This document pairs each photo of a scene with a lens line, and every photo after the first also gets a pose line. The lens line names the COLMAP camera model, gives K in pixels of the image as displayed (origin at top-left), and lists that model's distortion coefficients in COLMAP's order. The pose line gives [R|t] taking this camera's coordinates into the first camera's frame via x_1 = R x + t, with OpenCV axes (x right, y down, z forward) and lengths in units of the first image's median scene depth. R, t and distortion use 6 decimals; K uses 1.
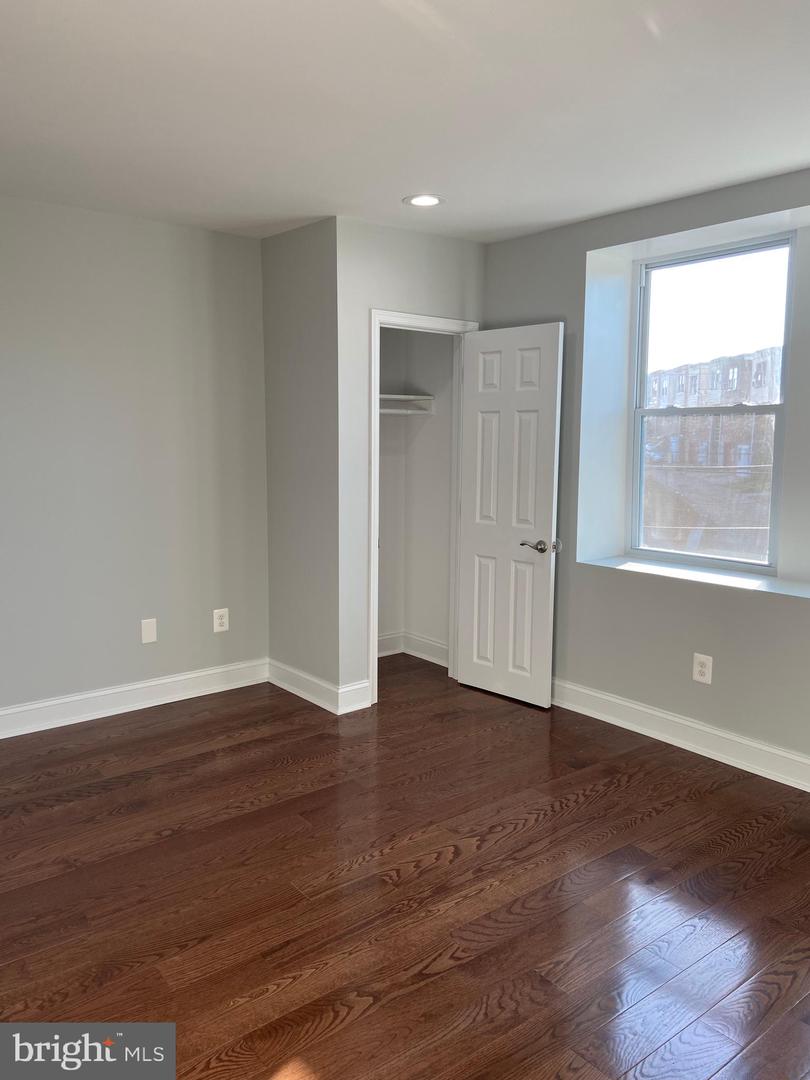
lens RADIAL K [[825.0, 0, 400.1], [0, 825.0, 525.7], [0, 0, 1]] dist [0.131513, -0.178816]
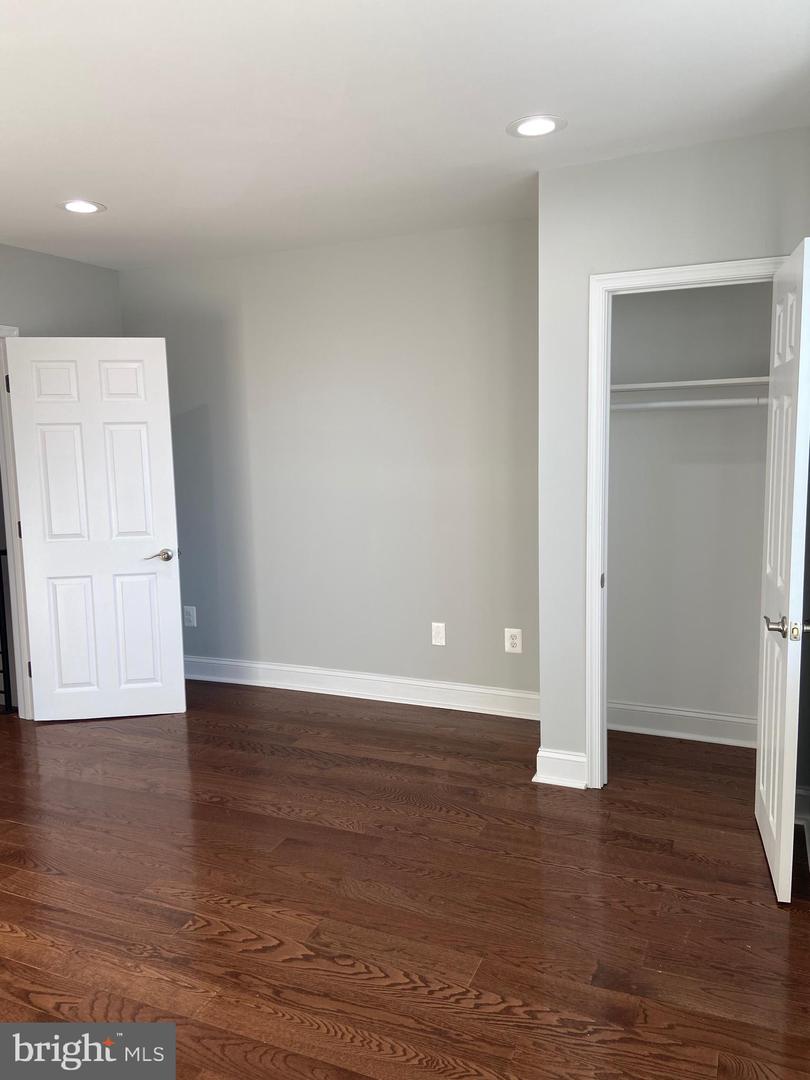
lens RADIAL K [[825.0, 0, 400.1], [0, 825.0, 525.7], [0, 0, 1]] dist [0.131513, -0.178816]
pose [[0.459205, 0.083031, -0.884441, 0.685017], [-0.078485, 0.995521, 0.052709, -0.067654], [0.884856, 0.045211, 0.463665, 0.583646]]
